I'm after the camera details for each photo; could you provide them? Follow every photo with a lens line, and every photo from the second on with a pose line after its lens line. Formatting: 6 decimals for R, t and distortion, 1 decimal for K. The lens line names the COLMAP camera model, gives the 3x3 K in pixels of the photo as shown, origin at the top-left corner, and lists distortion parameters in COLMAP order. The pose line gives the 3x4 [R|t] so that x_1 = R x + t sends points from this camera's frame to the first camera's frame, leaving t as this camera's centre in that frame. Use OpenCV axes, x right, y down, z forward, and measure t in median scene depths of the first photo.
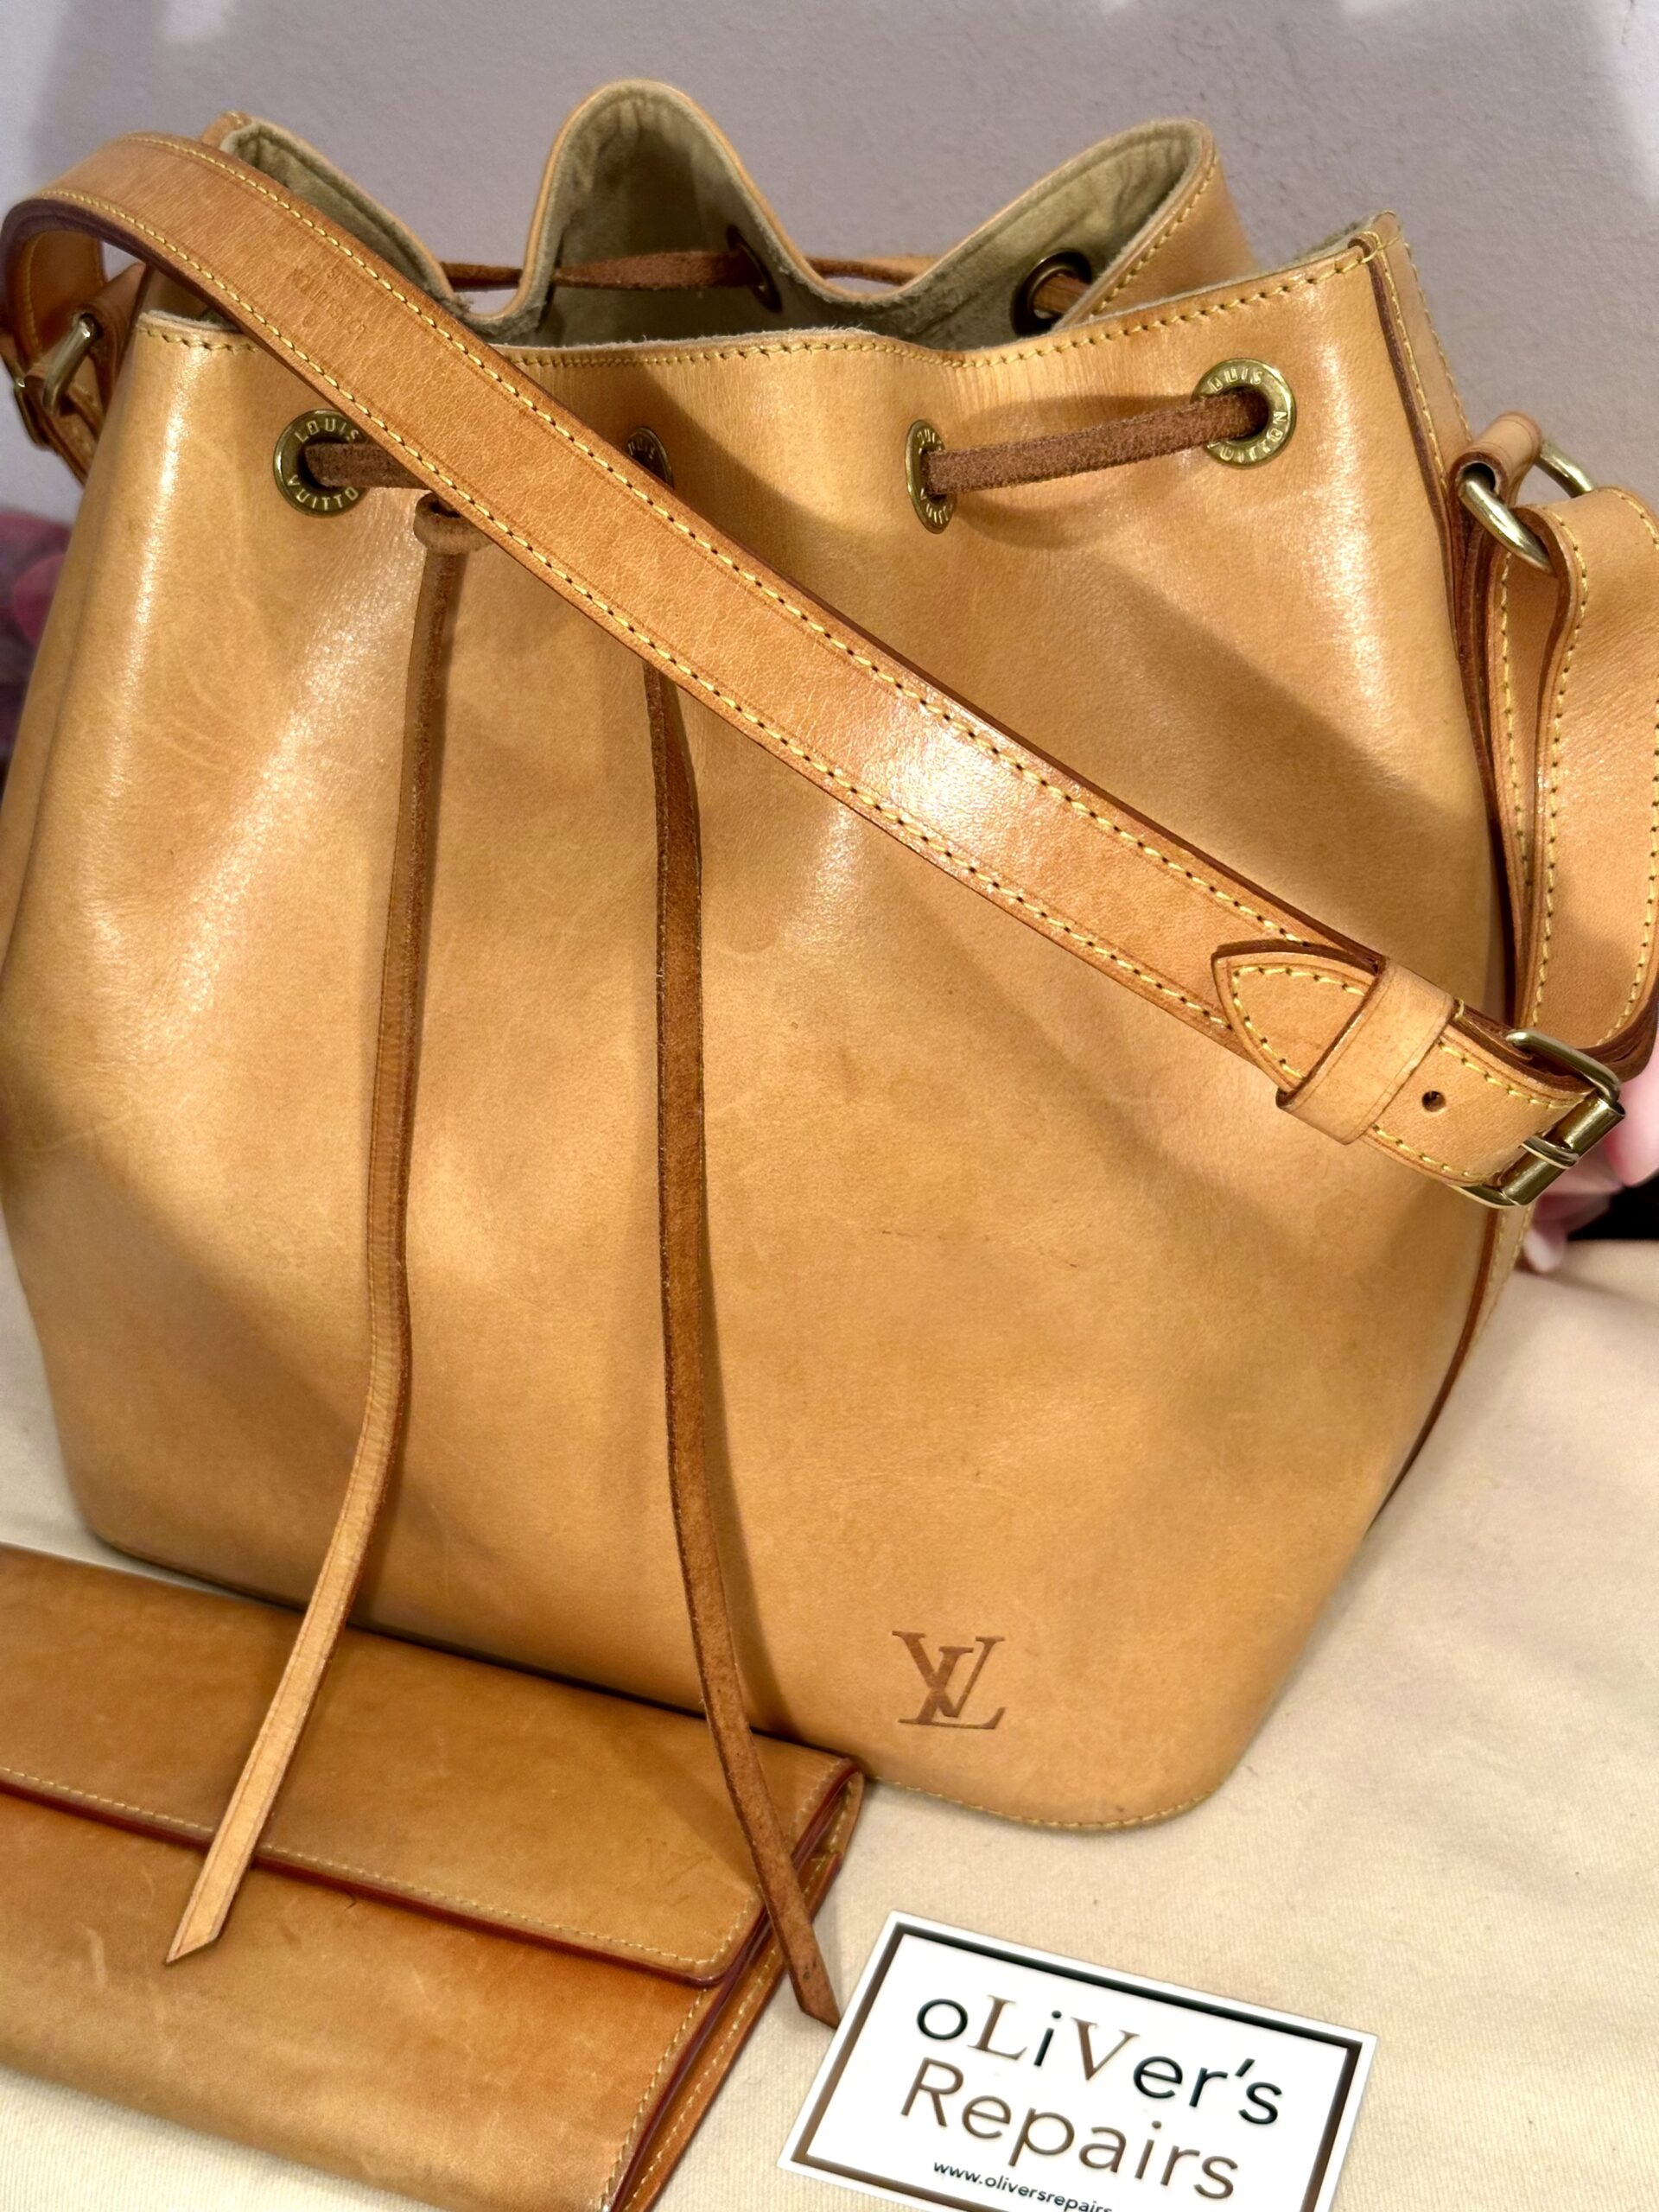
lens RADIAL K [[3081.3, 0, 829.5], [0, 3081.3, 1106.0], [0, 0, 1]] dist [0.442441, 0.032195]
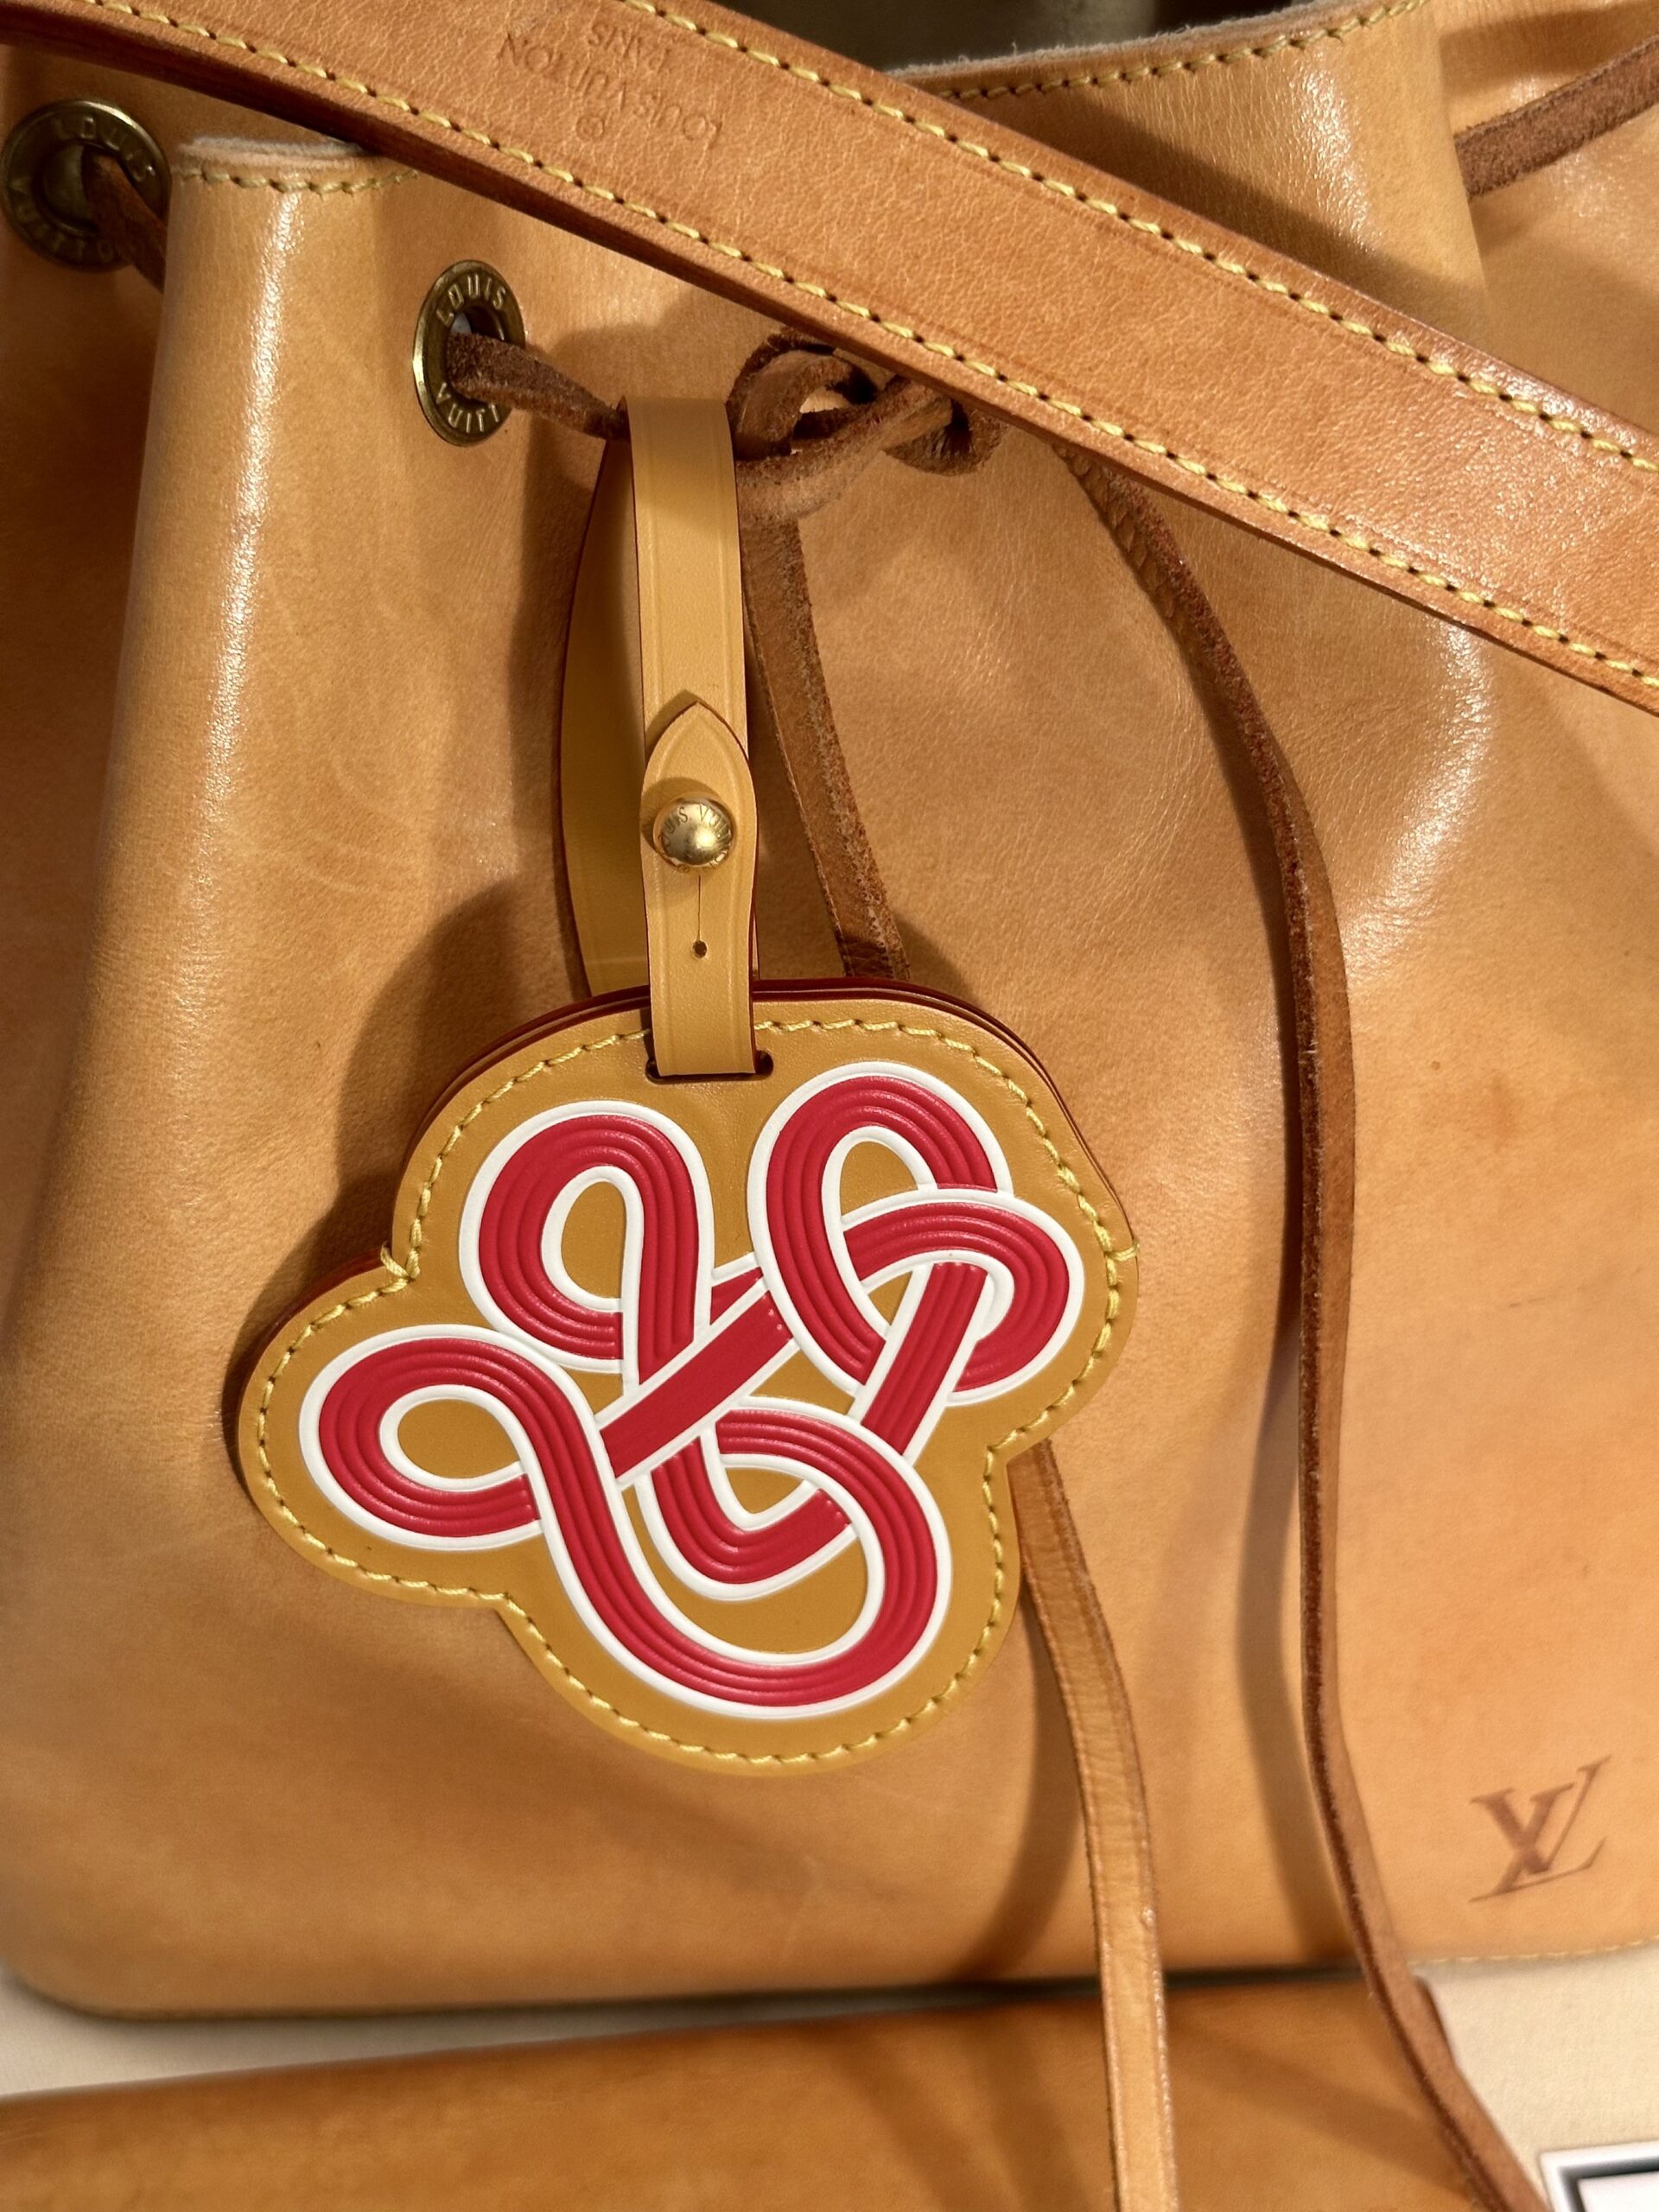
lens RADIAL K [[3305.4, 0, 829.5], [0, 3305.4, 1106.0], [0, 0, 1]] dist [0.237694, 0.085354]
pose [[0.873524, -0.282801, 0.396206, -0.384801], [0.218948, 0.955211, 0.199083, -0.176944], [-0.434762, -0.087156, 0.896318, 0.400249]]
